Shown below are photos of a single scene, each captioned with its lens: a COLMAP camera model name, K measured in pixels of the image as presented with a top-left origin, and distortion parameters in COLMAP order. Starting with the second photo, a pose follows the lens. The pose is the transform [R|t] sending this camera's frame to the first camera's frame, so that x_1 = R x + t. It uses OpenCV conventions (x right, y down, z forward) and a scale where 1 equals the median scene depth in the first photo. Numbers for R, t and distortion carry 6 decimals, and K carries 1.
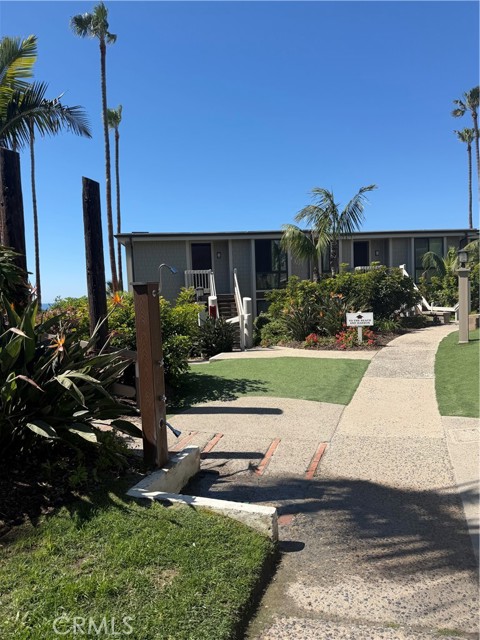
lens RADIAL K [[456.2, 0, 239.8], [0, 456.2, 321.8], [0, 0, 1]] dist [0.045071, -0.068496]
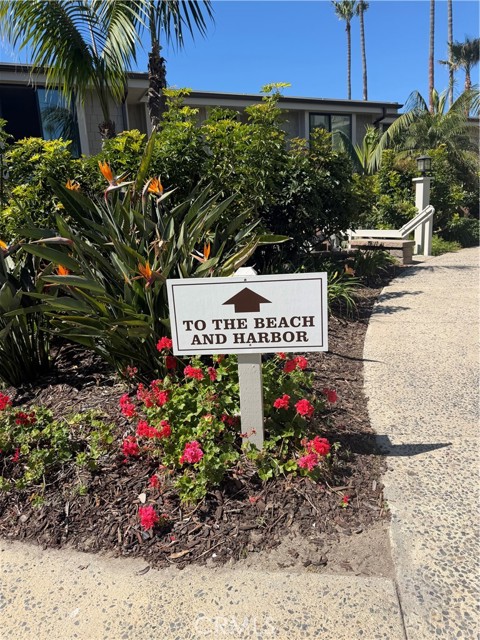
lens RADIAL K [[456.2, 0, 240.9], [0, 456.2, 319.4], [0, 0, 1]] dist [0.045071, -0.068496]
pose [[0.956265, -0.070490, 0.283880, 0.207317], [0.024382, 0.986359, 0.162790, -0.030444], [-0.291482, -0.148749, 0.944940, 0.822171]]
